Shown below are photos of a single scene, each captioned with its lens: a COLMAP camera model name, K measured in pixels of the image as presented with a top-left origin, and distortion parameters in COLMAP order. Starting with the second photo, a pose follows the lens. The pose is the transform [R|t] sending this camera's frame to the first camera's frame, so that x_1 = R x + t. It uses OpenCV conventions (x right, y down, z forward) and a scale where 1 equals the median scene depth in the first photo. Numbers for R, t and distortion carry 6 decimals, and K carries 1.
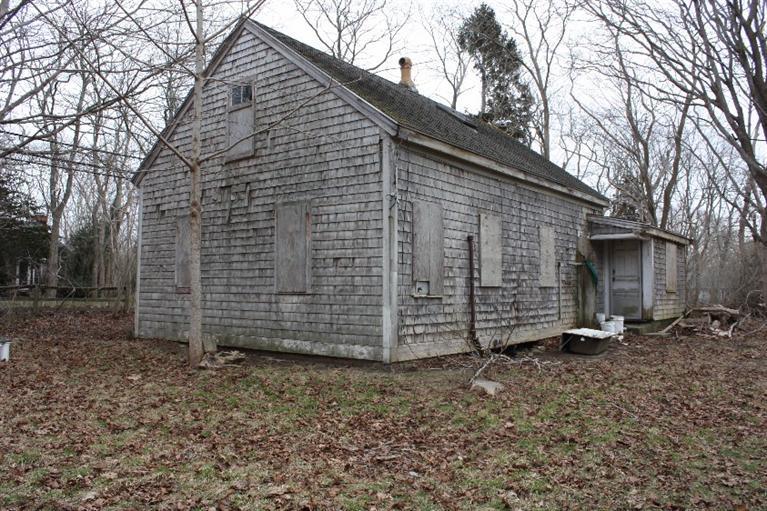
lens RADIAL K [[632.1, 0, 378.9], [0, 632.1, 253.5], [0, 0, 1]] dist [-0.165439, 0.138629]
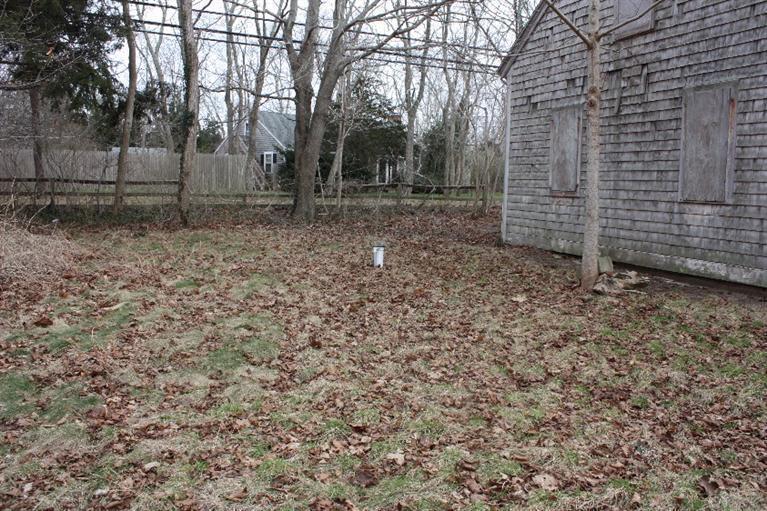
lens RADIAL K [[632.1, 0, 378.9], [0, 632.1, 253.5], [0, 0, 1]] dist [-0.165439, 0.138629]
pose [[0.862633, 0.067748, -0.501273, -0.097422], [0.015542, 0.986972, 0.160139, -0.002573], [0.505592, -0.145932, 0.850342, 0.122843]]
